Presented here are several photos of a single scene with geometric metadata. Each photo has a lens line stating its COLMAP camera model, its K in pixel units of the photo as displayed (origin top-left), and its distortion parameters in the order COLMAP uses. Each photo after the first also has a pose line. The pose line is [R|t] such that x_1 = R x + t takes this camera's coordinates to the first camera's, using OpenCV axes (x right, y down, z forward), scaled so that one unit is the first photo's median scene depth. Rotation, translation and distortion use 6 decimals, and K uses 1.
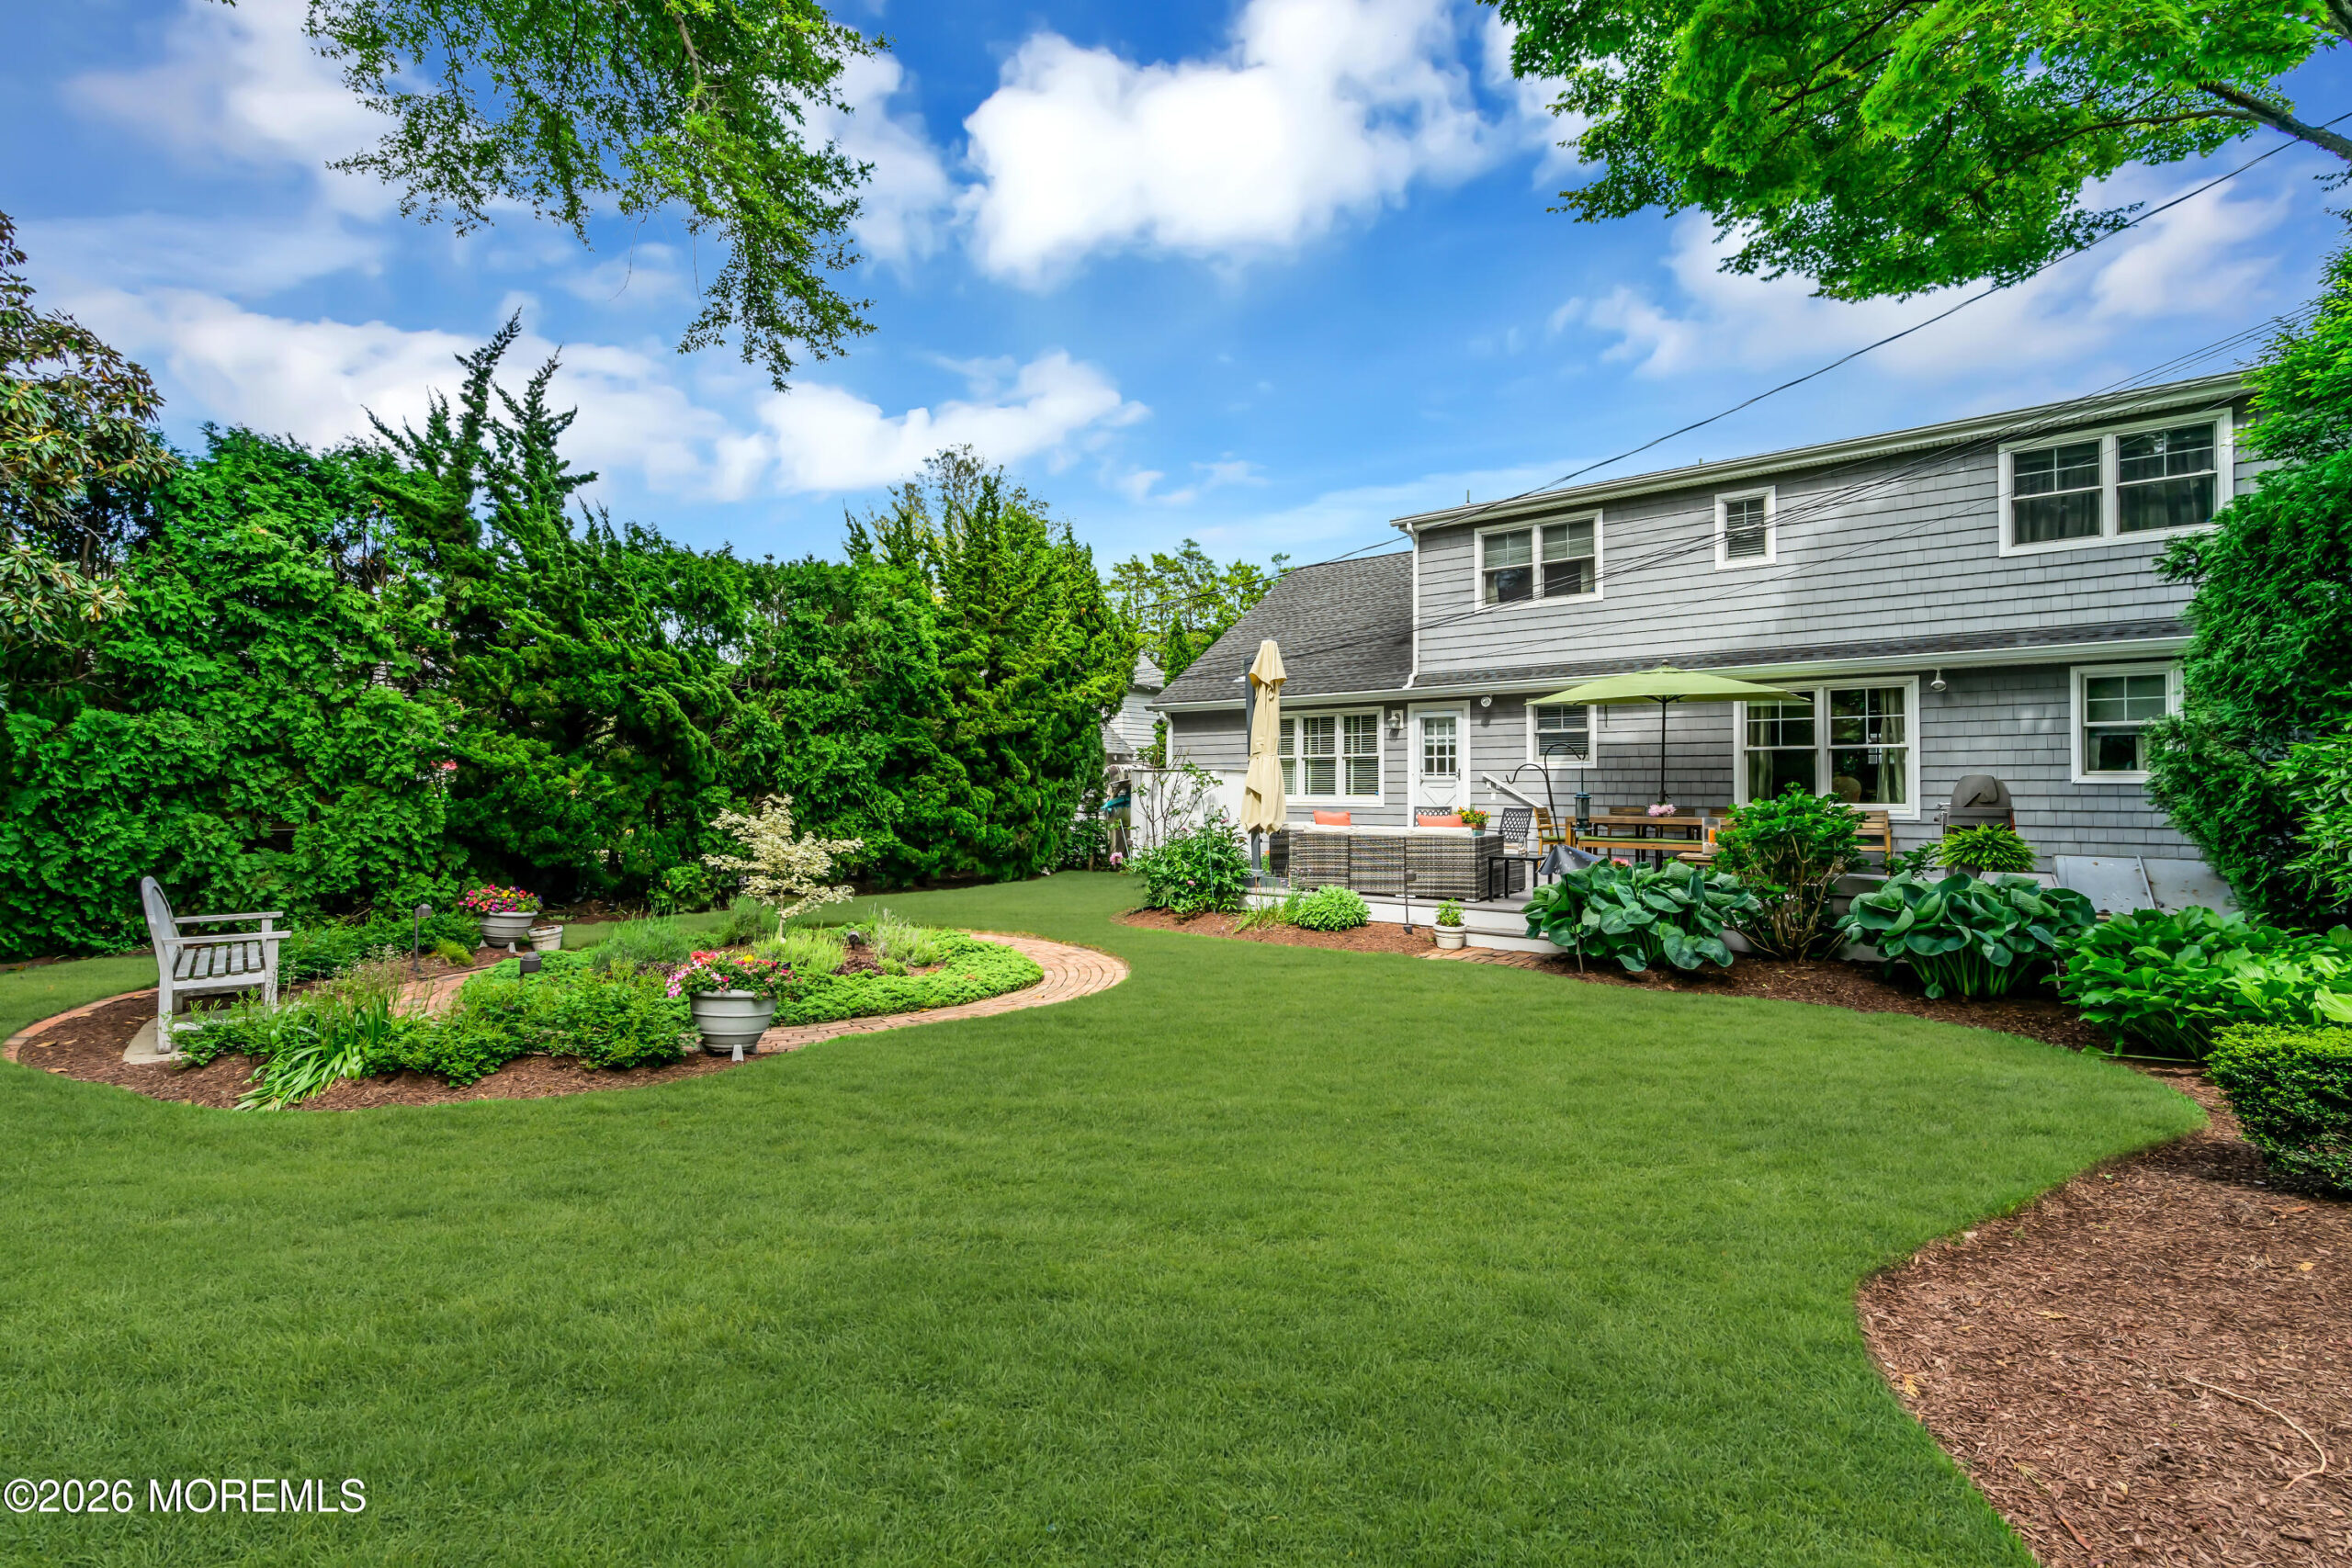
lens RADIAL K [[1050.8, 0, 1179.1], [0, 1050.8, 776.0], [0, 0, 1]] dist [0.005090, 0.002373]
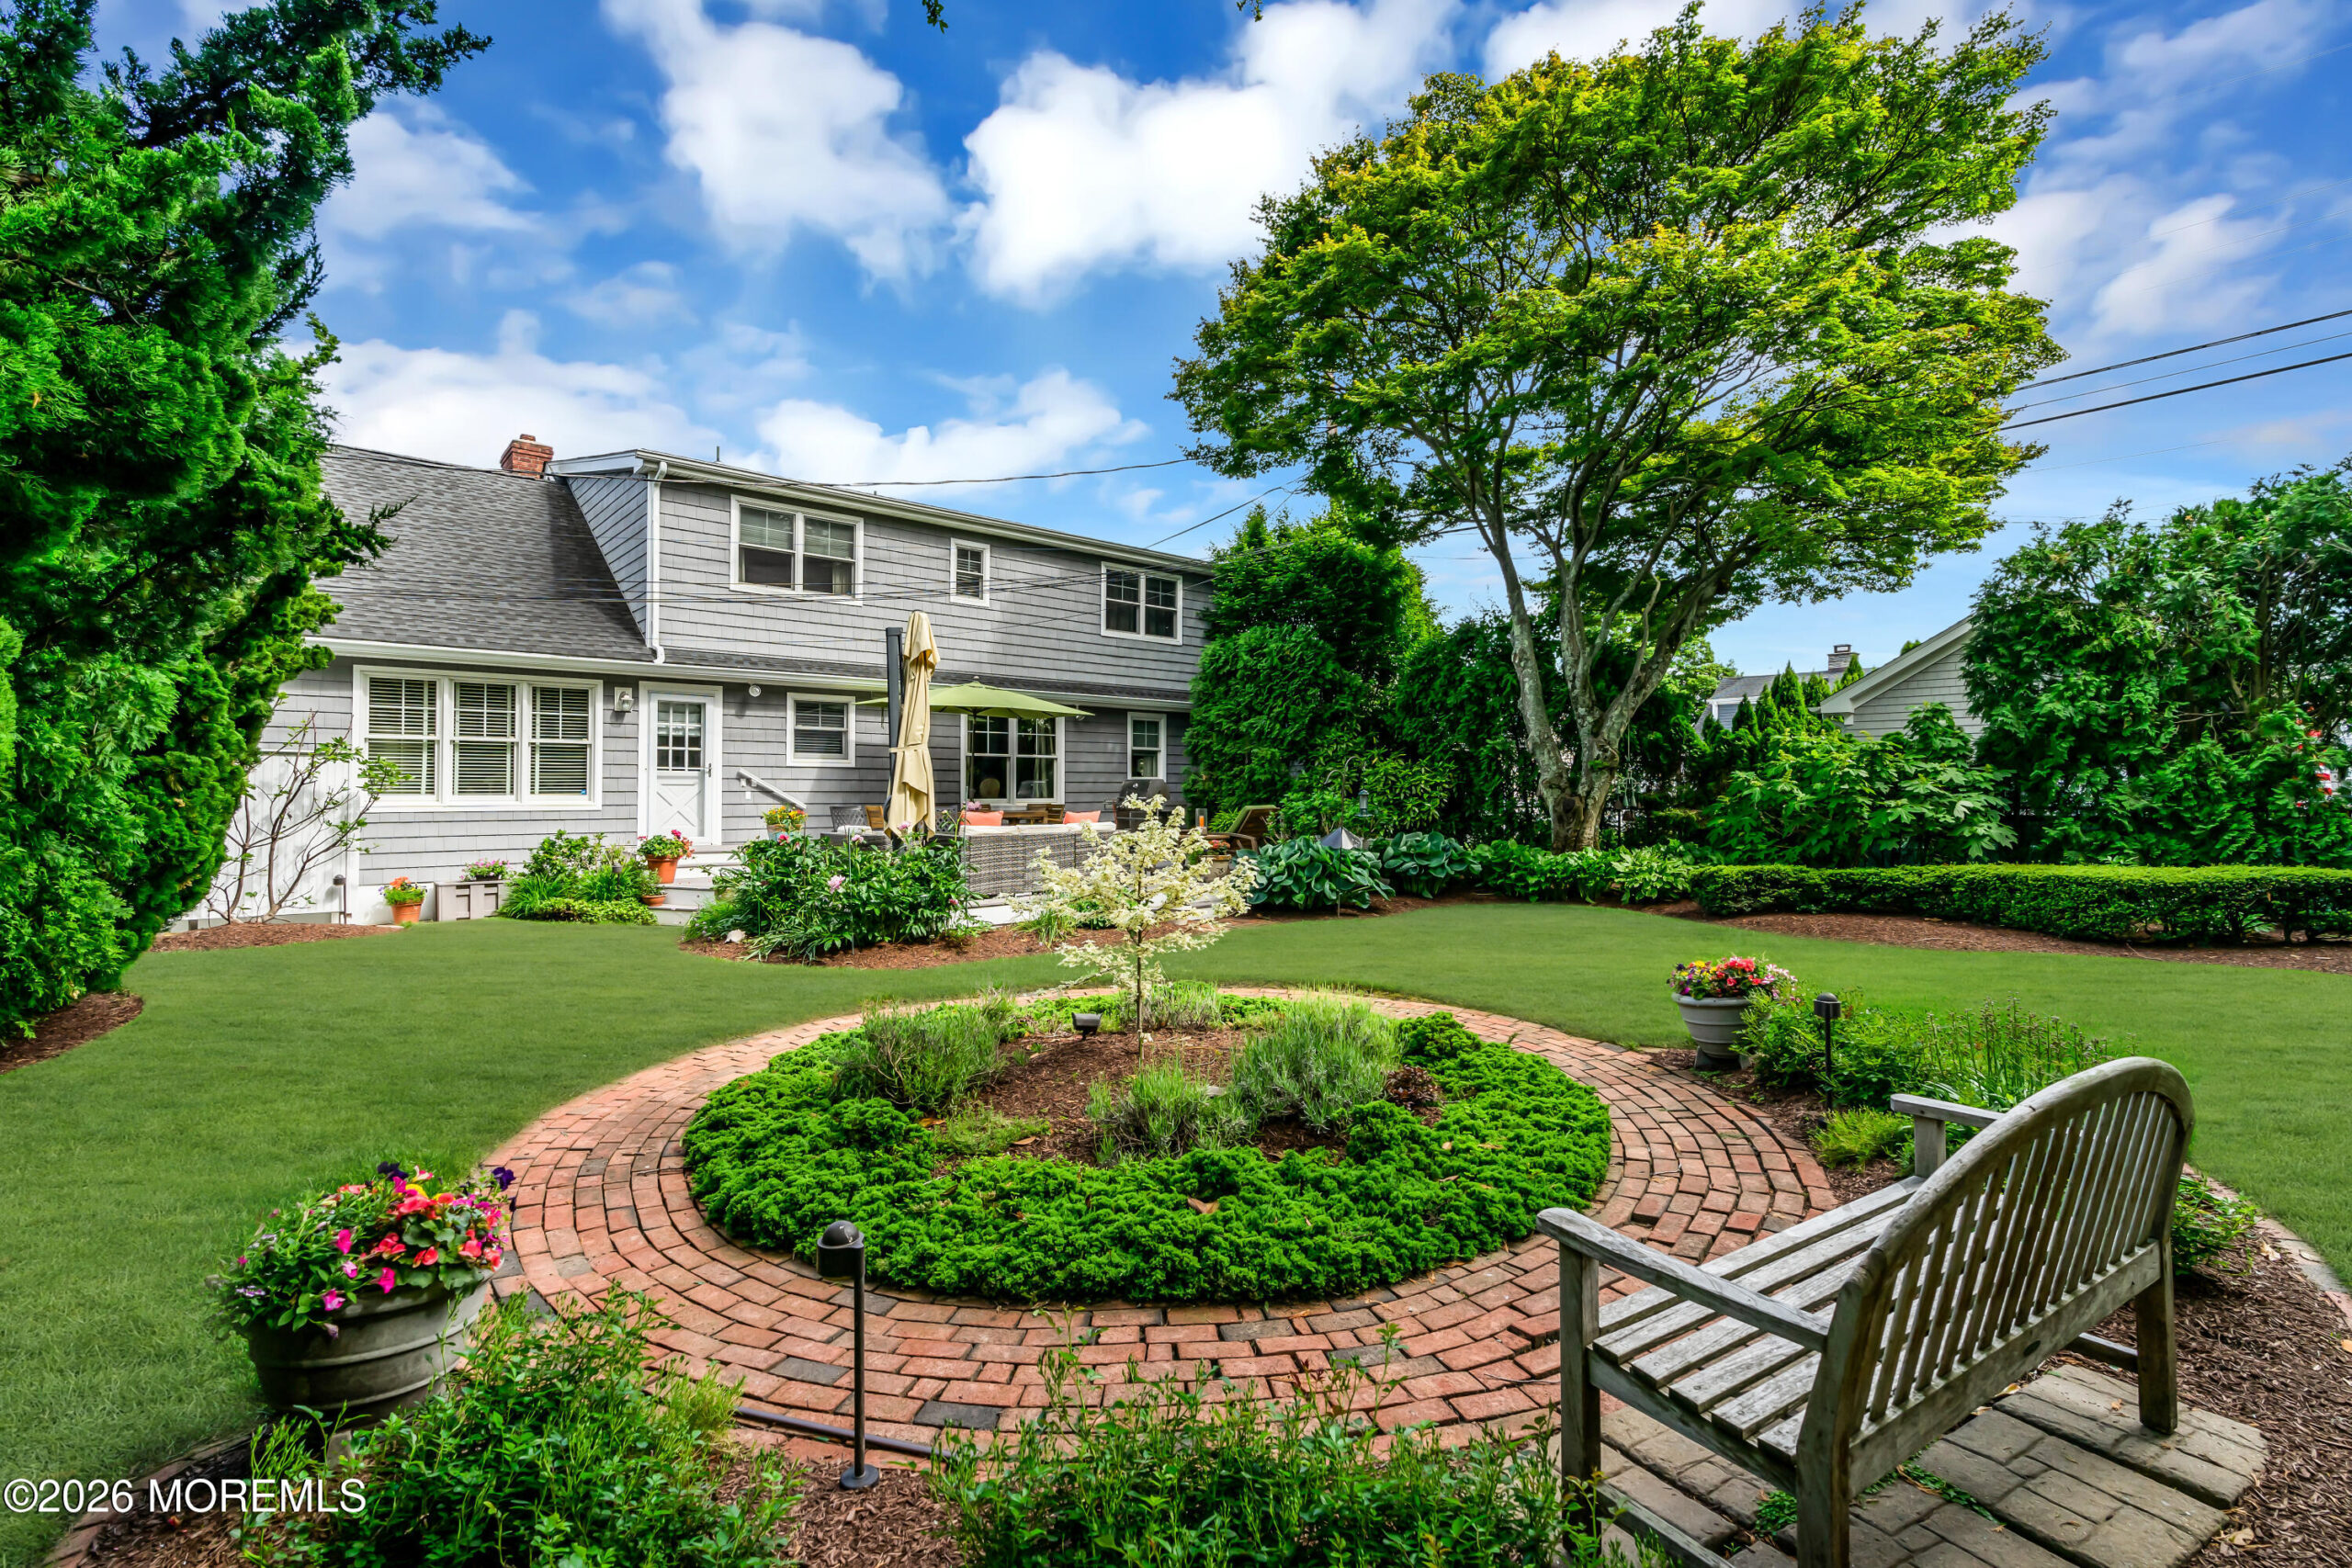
lens RADIAL K [[1050.8, 0, 1158.3], [0, 1050.8, 786.2], [0, 0, 1]] dist [0.005090, 0.002373]
pose [[0.193135, 0.002679, 0.981168, -0.579013], [-0.014539, 0.999894, 0.000131, 0.007071], [-0.981064, -0.014290, 0.193154, 0.520398]]
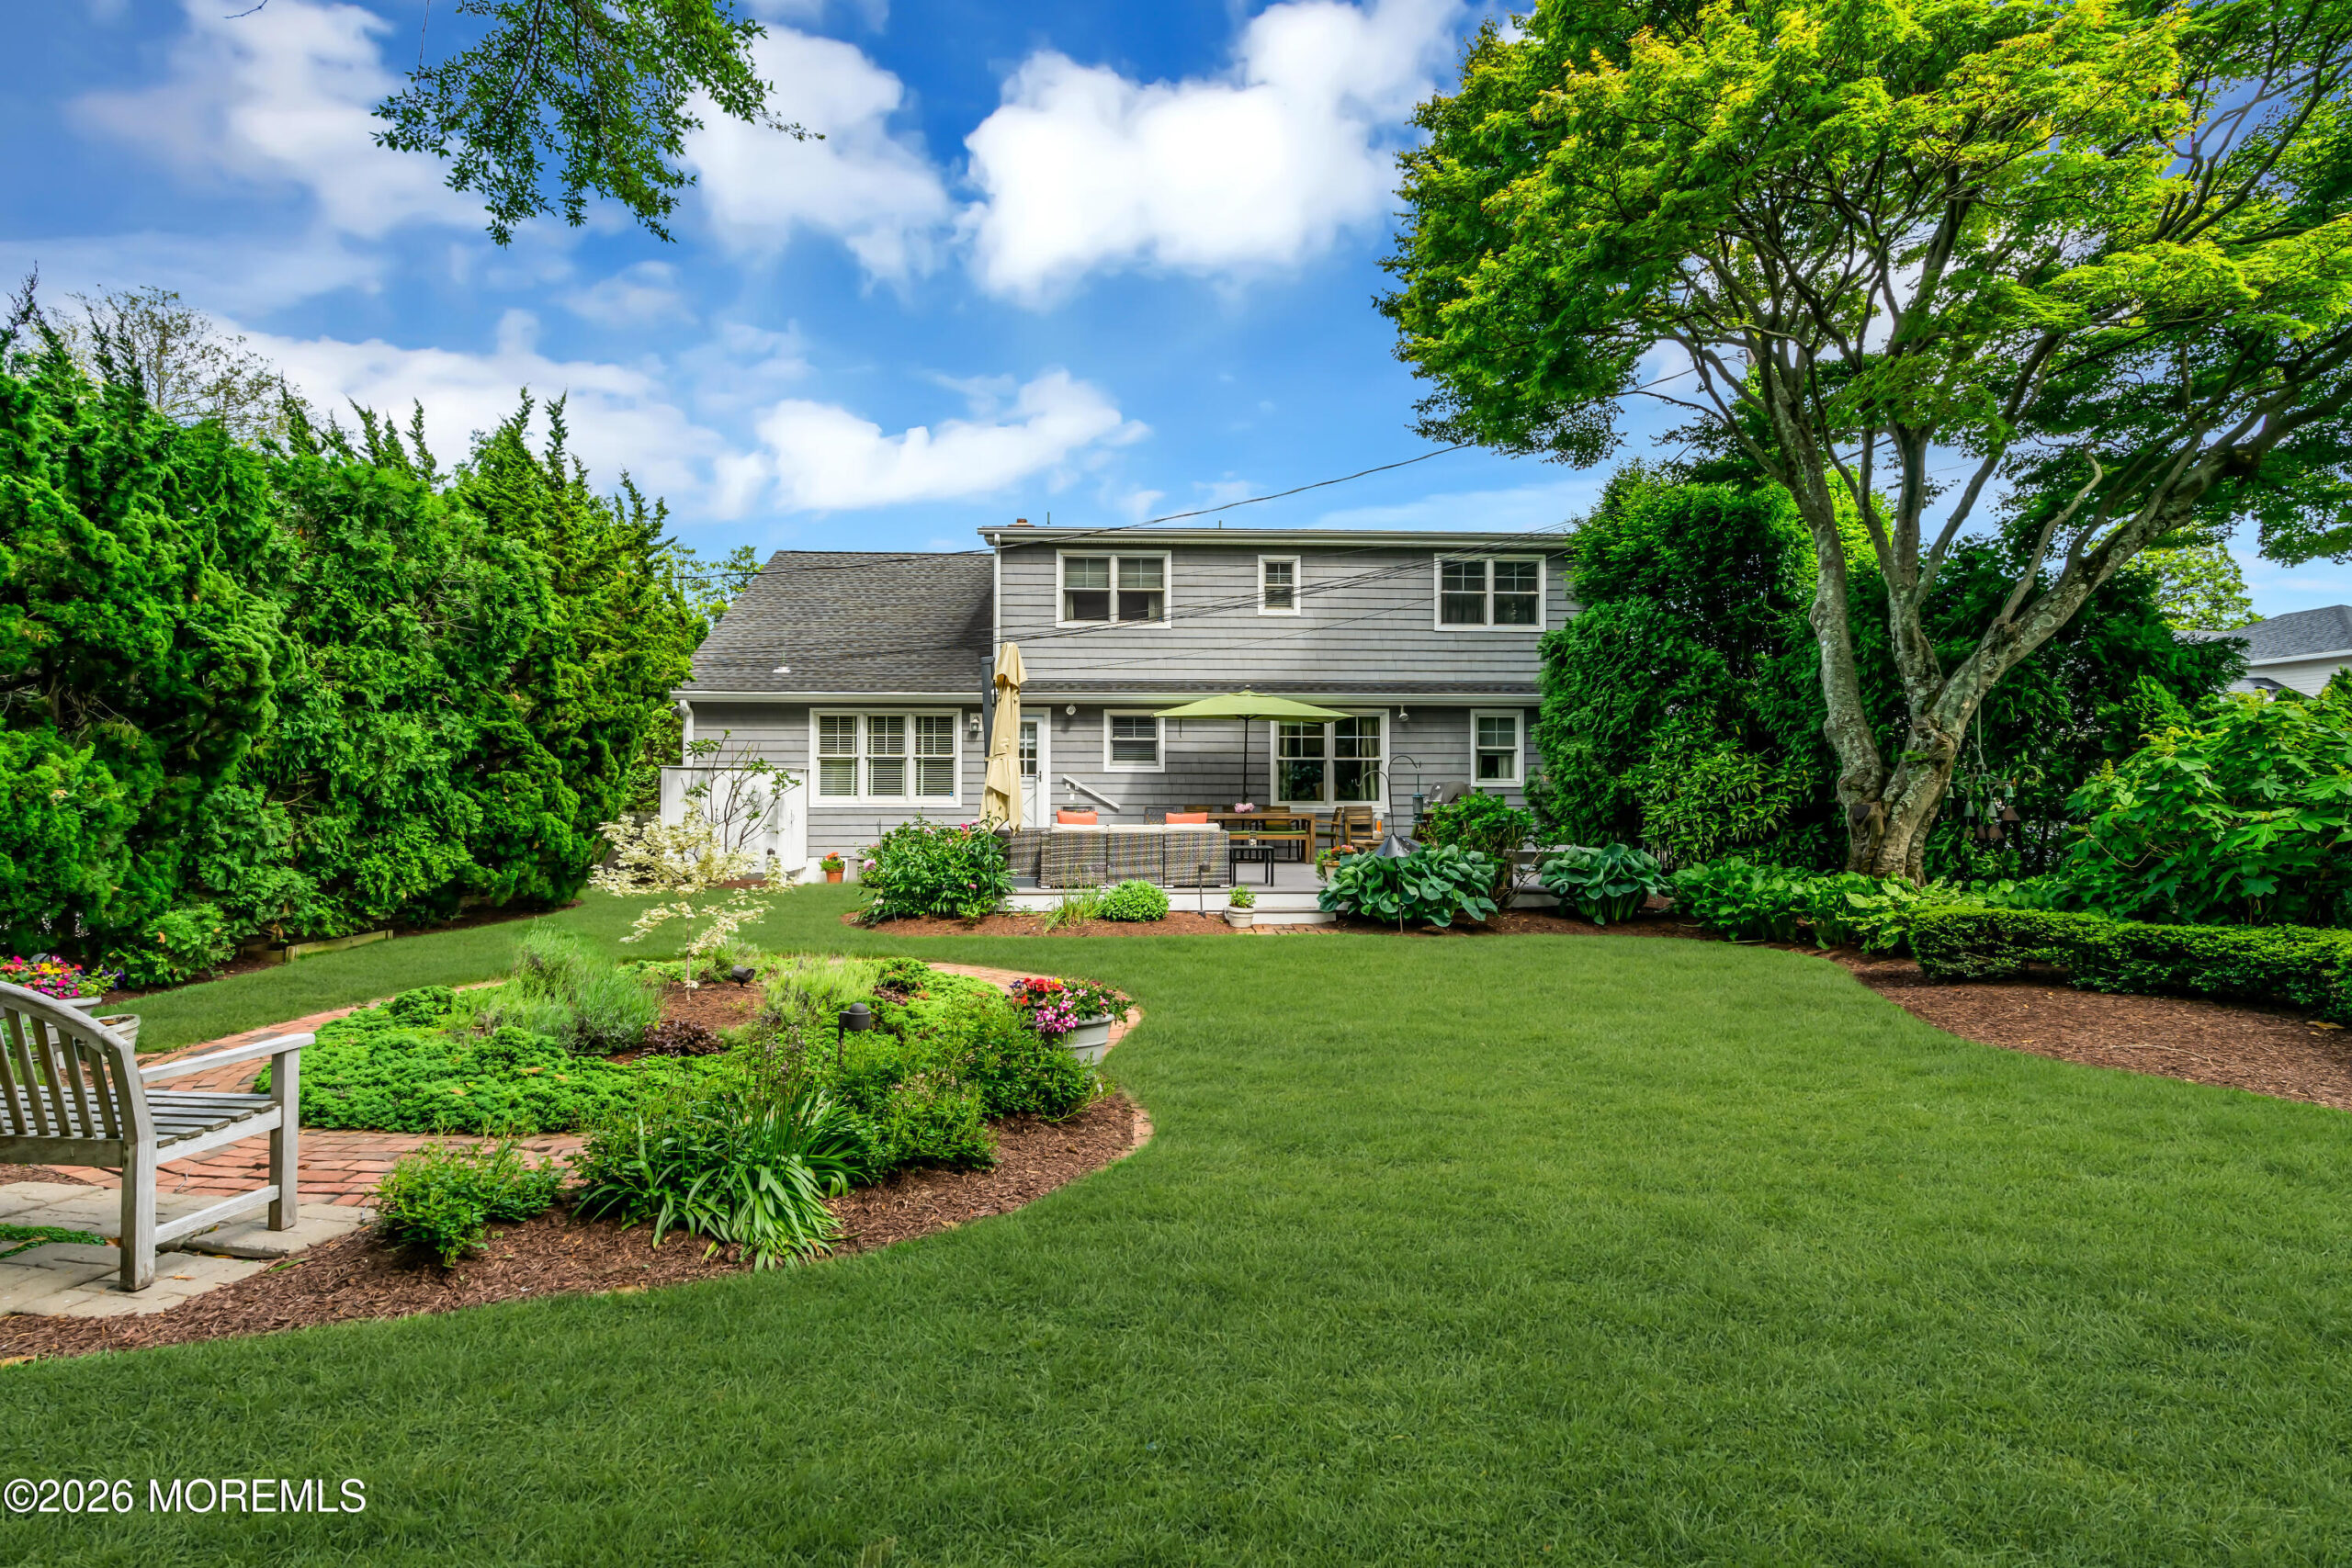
lens RADIAL K [[1050.8, 0, 1164.8], [0, 1050.8, 774.5], [0, 0, 1]] dist [0.005090, 0.002373]
pose [[0.764766, 0.010291, 0.644226, -0.364989], [-0.008956, 0.999946, -0.005342, 0.001320], [-0.644246, -0.001684, 0.764816, 0.110054]]
